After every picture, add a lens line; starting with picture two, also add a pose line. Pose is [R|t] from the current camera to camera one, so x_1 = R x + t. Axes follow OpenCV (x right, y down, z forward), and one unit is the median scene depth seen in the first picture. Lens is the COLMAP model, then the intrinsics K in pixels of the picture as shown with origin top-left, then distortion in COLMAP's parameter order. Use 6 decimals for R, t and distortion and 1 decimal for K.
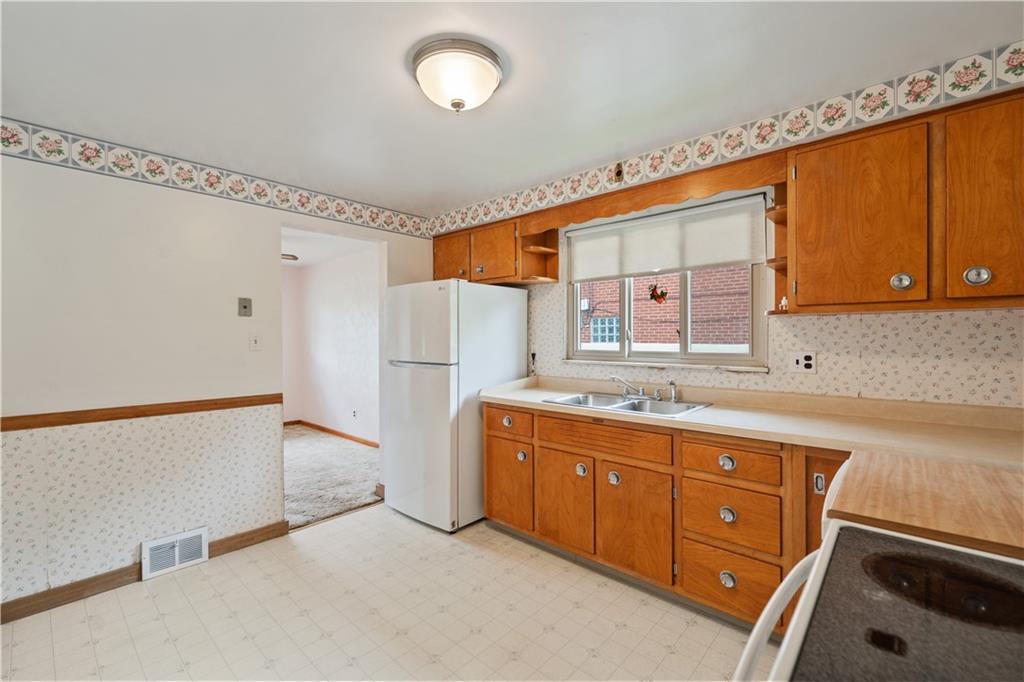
lens RADIAL K [[435.2, 0, 515.1], [0, 435.2, 344.7], [0, 0, 1]] dist [0.009481, -0.000105]
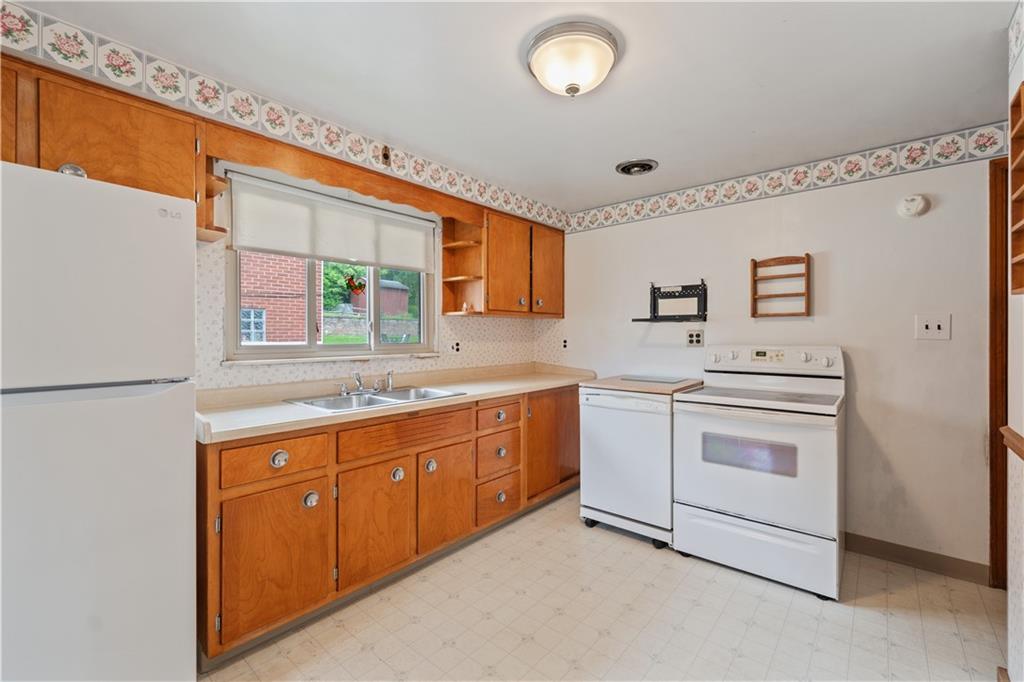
lens RADIAL K [[435.2, 0, 519.9], [0, 435.2, 339.8], [0, 0, 1]] dist [0.009481, -0.000105]
pose [[-0.020530, -0.036285, 0.999131, -0.630193], [-0.011752, 0.999281, 0.036049, -0.031959], [-0.999720, -0.011002, -0.020942, 0.637337]]
